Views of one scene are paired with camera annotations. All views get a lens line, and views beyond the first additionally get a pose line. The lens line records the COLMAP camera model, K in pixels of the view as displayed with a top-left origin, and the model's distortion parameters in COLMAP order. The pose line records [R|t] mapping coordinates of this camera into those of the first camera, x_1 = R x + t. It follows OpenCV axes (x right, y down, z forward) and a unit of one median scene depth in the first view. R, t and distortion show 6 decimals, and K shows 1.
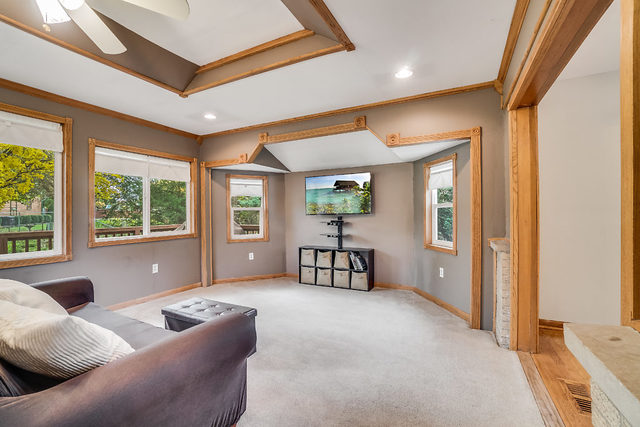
lens RADIAL K [[284.0, 0, 318.3], [0, 284.0, 211.0], [0, 0, 1]] dist [-0.001248, -0.000165]
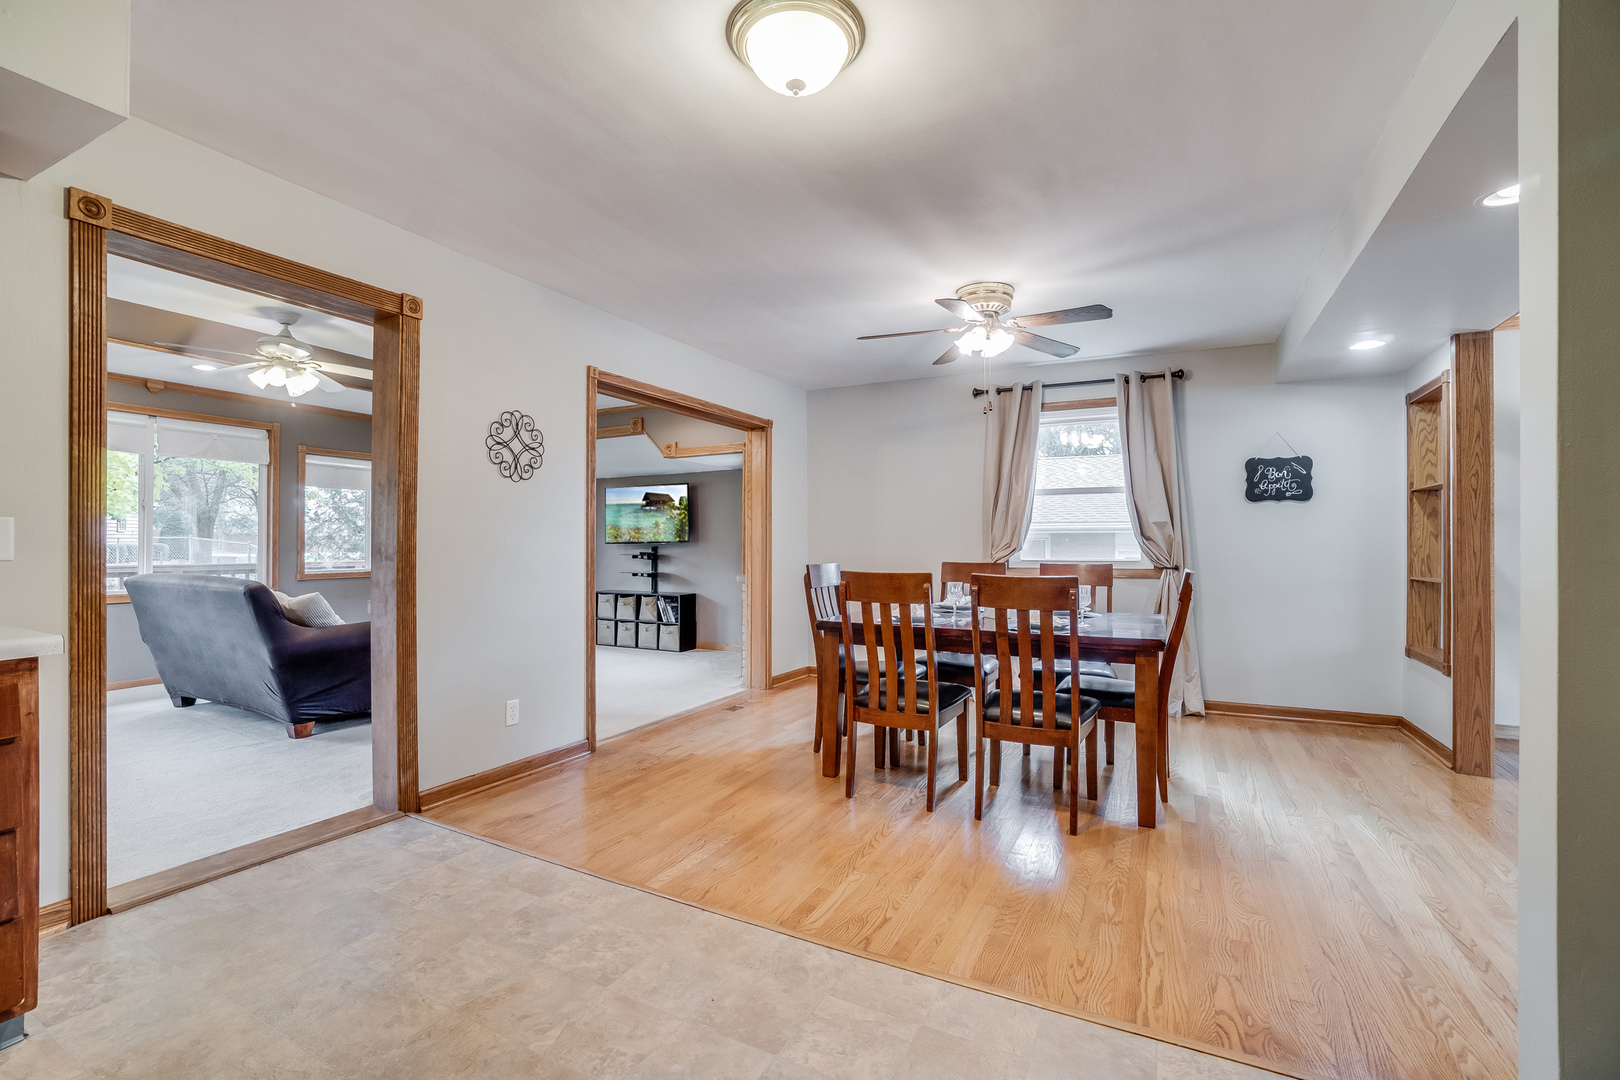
lens RADIAL K [[718.3, 0, 799.4], [0, 718.3, 540.0], [0, 0, 1]] dist [0.000665, 0.000250]
pose [[0.999756, 0.008412, -0.020447, 0.479244], [-0.008400, 0.999964, 0.000704, 0.000050], [0.020452, -0.000532, 0.999791, -0.736879]]
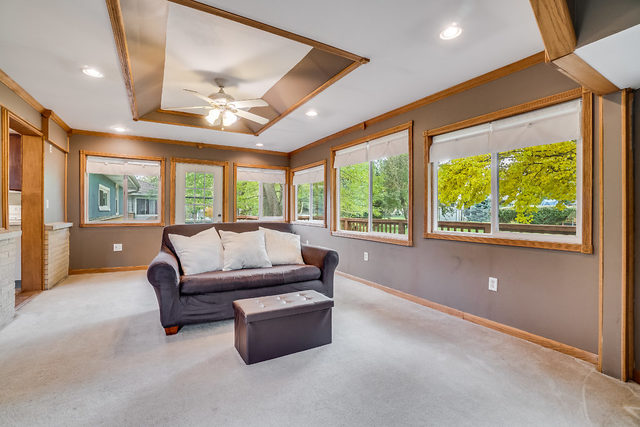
lens RADIAL K [[282.5, 0, 316.1], [0, 282.5, 213.8], [0, 0, 1]] dist [-0.017262, 0.000308]
pose [[-0.551606, 0.011514, -0.834025, 0.194167], [0.003394, 0.999927, 0.011560, 0.021348], [0.834098, 0.003545, -0.551605, 0.889906]]
